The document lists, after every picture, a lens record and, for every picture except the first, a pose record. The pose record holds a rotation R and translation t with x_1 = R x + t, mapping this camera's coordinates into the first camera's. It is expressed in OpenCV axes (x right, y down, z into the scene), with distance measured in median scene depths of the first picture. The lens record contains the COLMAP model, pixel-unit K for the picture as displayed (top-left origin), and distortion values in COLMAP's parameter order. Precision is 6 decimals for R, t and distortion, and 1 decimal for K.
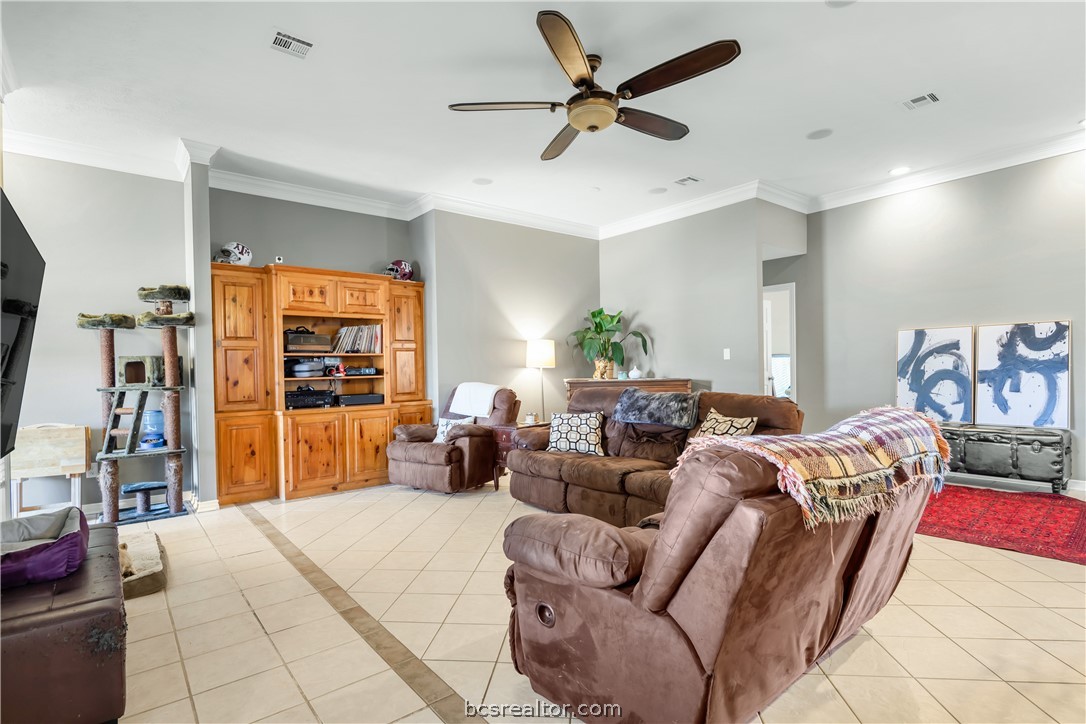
lens RADIAL K [[534.7, 0, 535.1], [0, 534.7, 363.0], [0, 0, 1]] dist [-0.001472, -0.001532]
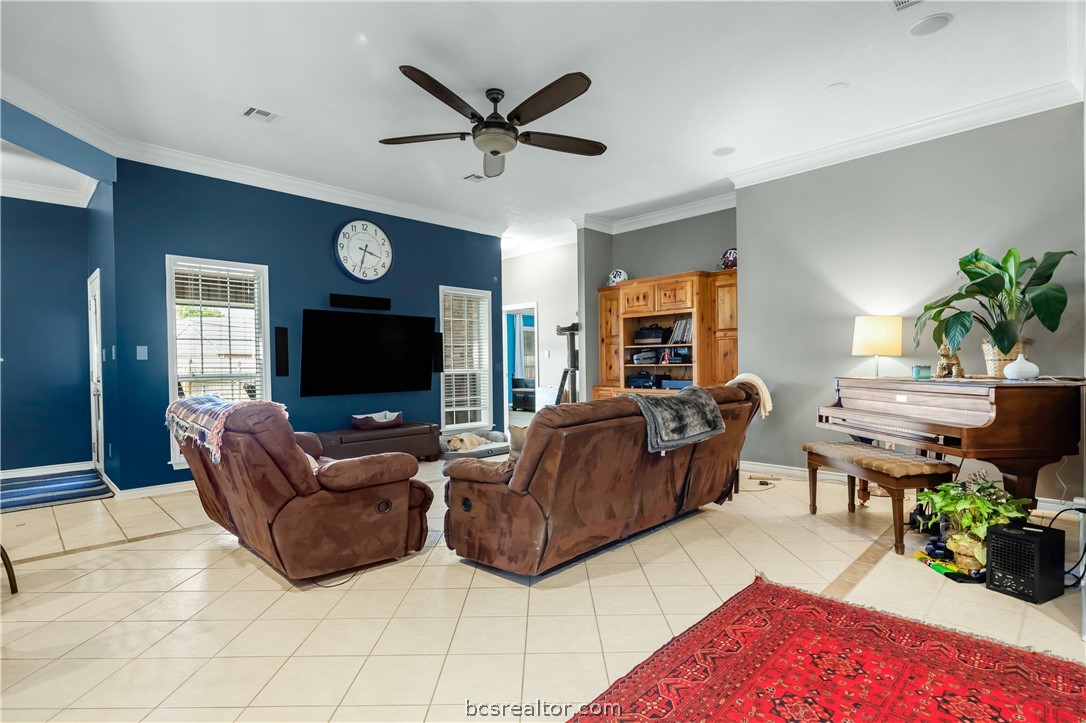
lens RADIAL K [[525.6, 0, 543.0], [0, 525.6, 361.5], [0, 0, 1]] dist [-0.000700, -0.000314]
pose [[0.107894, 0.015574, -0.994040, 0.806332], [0.022562, 0.999581, 0.018109, -0.007977], [0.993906, -0.024382, 0.107497, 0.621623]]
